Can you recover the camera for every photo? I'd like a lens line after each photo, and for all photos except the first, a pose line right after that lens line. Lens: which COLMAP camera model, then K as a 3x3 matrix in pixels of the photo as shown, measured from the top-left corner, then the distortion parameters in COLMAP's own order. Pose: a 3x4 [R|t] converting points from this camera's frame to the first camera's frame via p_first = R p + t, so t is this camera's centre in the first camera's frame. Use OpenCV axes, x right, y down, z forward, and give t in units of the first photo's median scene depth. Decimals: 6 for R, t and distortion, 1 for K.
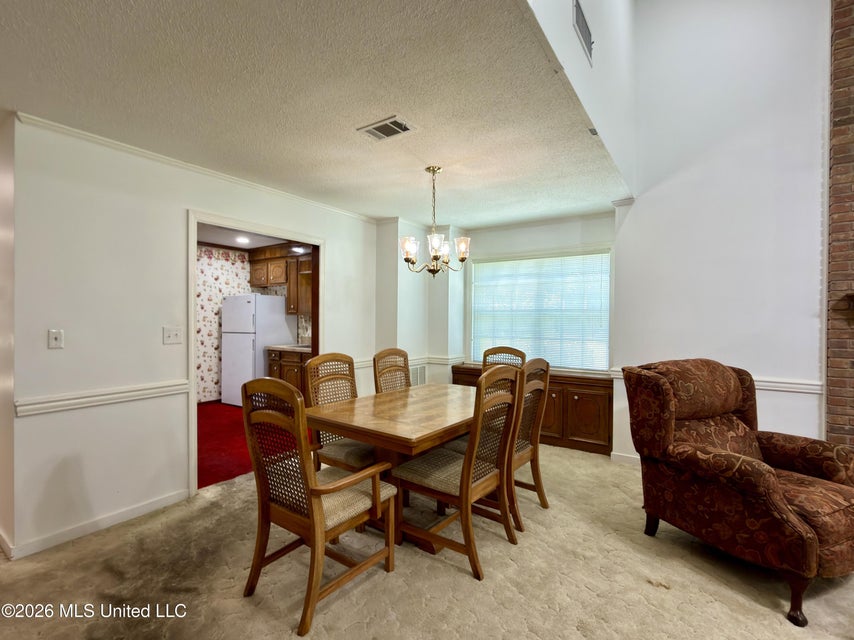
lens RADIAL K [[406.2, 0, 441.1], [0, 406.2, 318.1], [0, 0, 1]] dist [-0.005342, -0.001765]
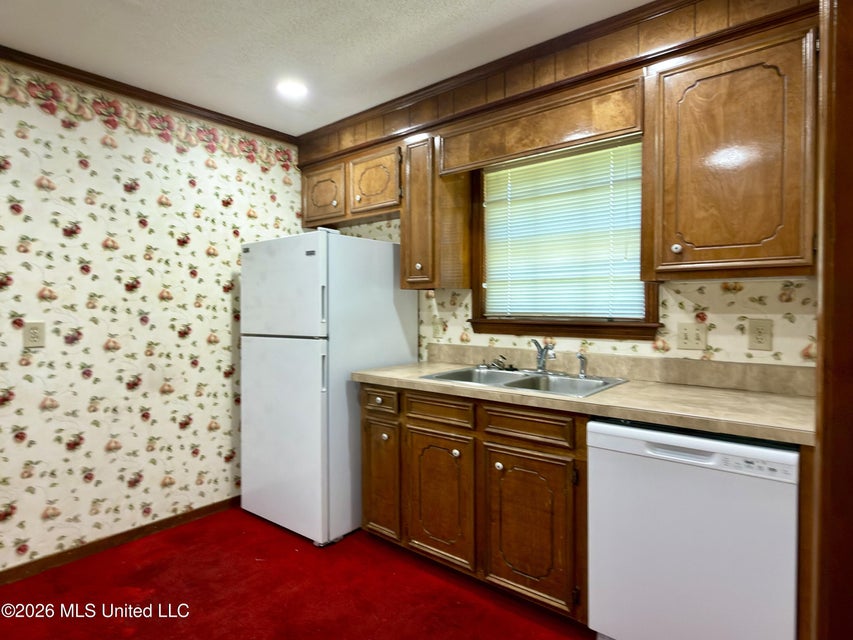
lens RADIAL K [[486.7, 0, 426.8], [0, 486.7, 312.6], [0, 0, 1]] dist [0.001505, -0.000298]
pose [[0.992147, -0.004812, -0.124983, -0.297351], [0.005982, 0.999942, 0.008987, 0.010417], [0.124933, -0.009664, 0.992118, 0.544730]]
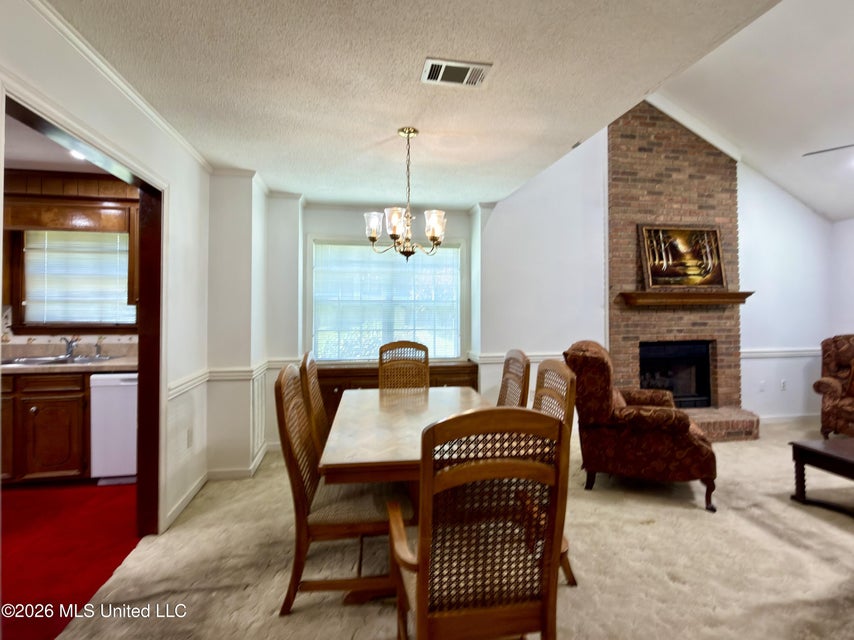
lens RADIAL K [[406.2, 0, 424.2], [0, 406.2, 303.4], [0, 0, 1]] dist [-0.005342, -0.001765]
pose [[0.719690, 0.003013, 0.694289, -0.289036], [0.003593, 0.999961, -0.008064, -0.004137], [-0.694286, 0.008298, 0.719651, 0.199610]]
